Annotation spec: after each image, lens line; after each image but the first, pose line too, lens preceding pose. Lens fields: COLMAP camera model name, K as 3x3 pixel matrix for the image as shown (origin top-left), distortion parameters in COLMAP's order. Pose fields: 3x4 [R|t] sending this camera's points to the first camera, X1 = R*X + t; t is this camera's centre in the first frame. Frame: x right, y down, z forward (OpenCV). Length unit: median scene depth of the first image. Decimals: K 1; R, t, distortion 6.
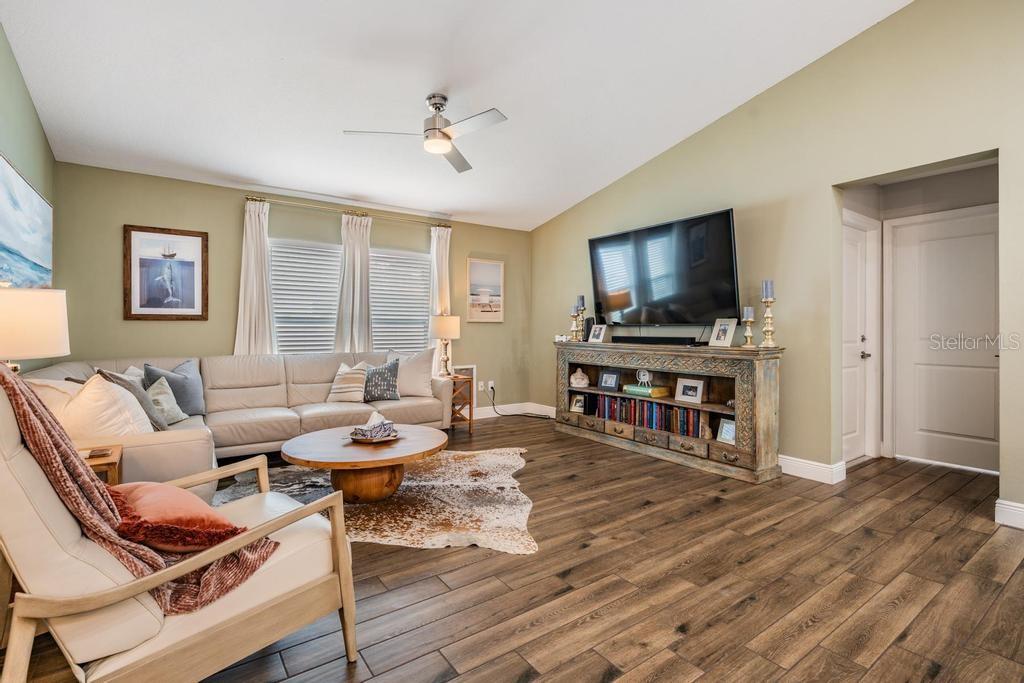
lens RADIAL K [[478.5, 0, 515.8], [0, 478.5, 325.8], [0, 0, 1]] dist [0.001145, 0.000183]
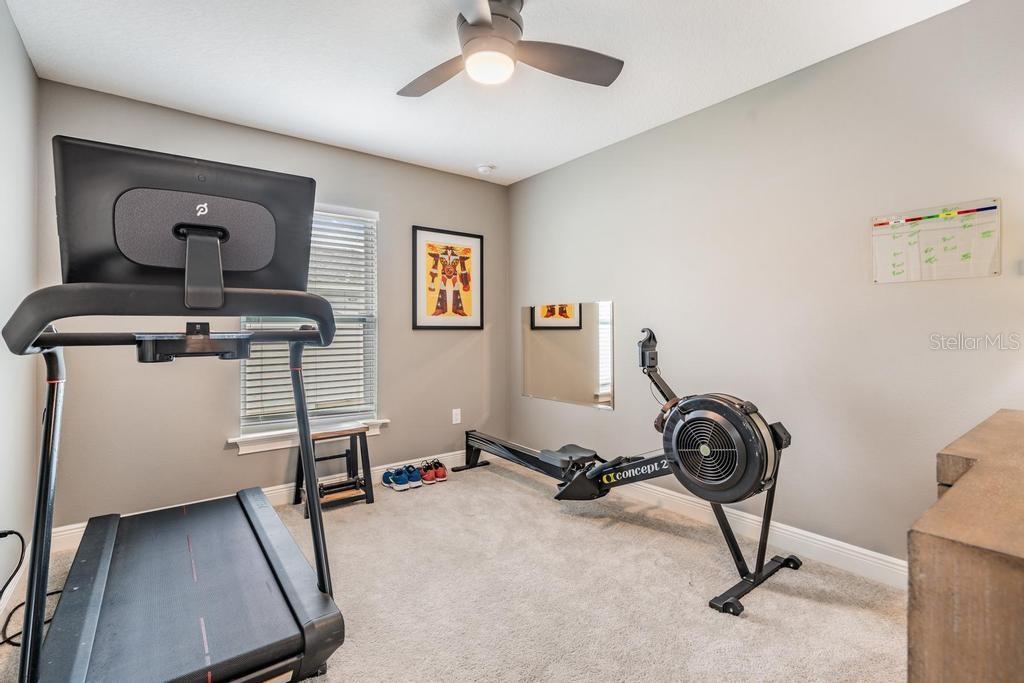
lens RADIAL K [[478.5, 0, 515.8], [0, 478.5, 325.8], [0, 0, 1]] dist [0.001145, 0.000183]
pose [[0.999820, -0.000281, 0.018953, -0.636974], [0.000265, 1.000000, 0.000876, -0.019643], [-0.018953, -0.000871, 0.999820, 0.095518]]
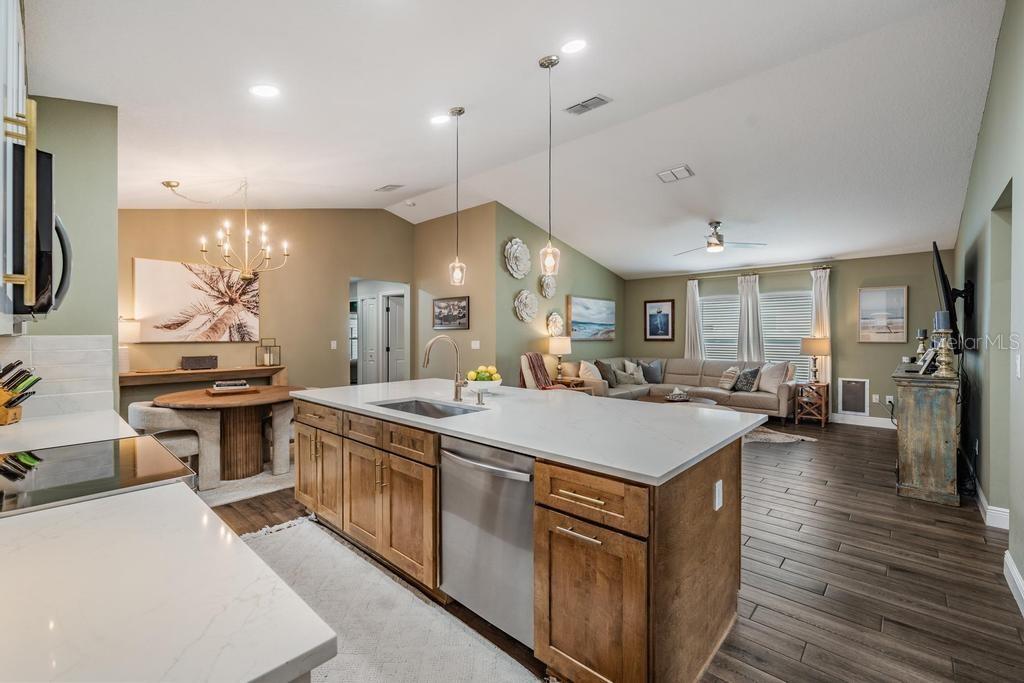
lens RADIAL K [[434.1, 0, 510.1], [0, 434.1, 337.9], [0, 0, 1]] dist [-0.000125, -0.000089]
pose [[0.196387, 0.005598, -0.980511, 1.162897], [0.006175, 0.999957, 0.006945, -0.046799], [0.980507, -0.007418, 0.196343, -0.080404]]
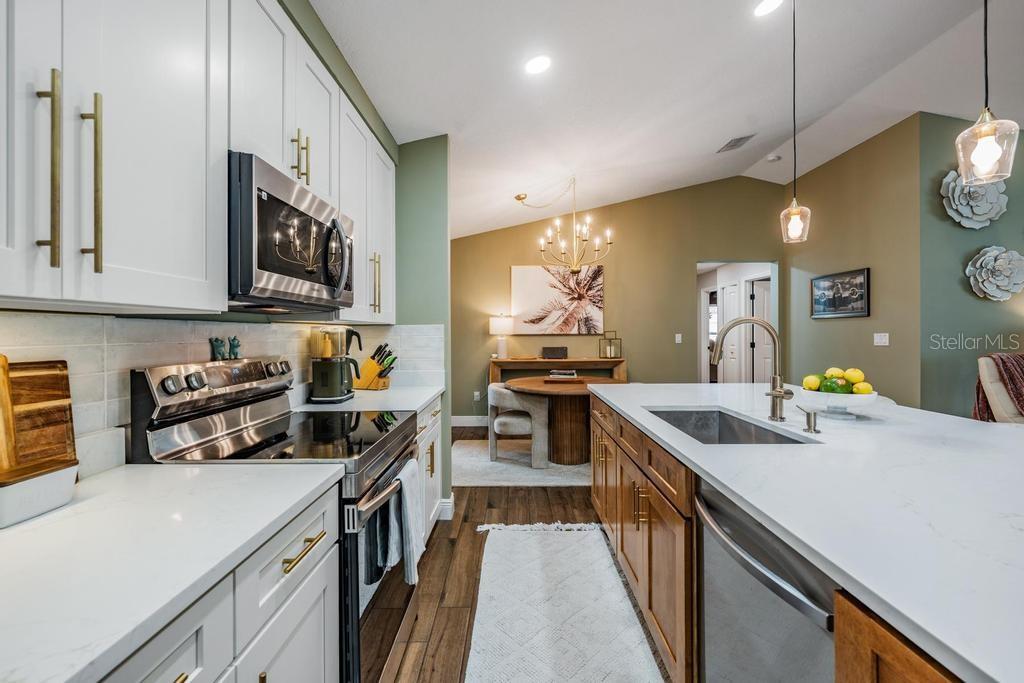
lens RADIAL K [[438.2, 0, 506.4], [0, 438.2, 333.6], [0, 0, 1]] dist [-0.000009, -0.000117]
pose [[-0.602679, 0.003159, -0.797977, 0.986943], [0.010325, 0.999939, -0.003839, -0.030548], [0.797917, -0.010553, -0.602675, 0.021898]]
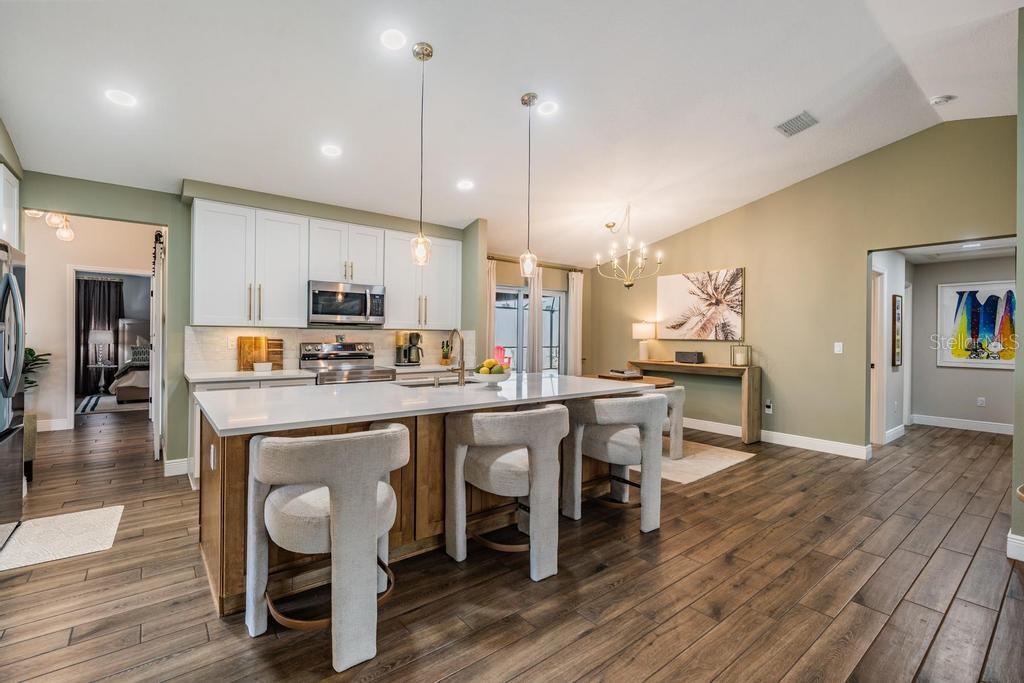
lens RADIAL K [[453.3, 0, 508.6], [0, 453.3, 333.9], [0, 0, 1]] dist [0.001683, 0.000014]
pose [[-0.998964, -0.013539, -0.043438, 0.422752], [-0.013141, 0.999869, -0.009415, -0.028697], [0.043560, -0.008834, -0.999012, 0.796906]]
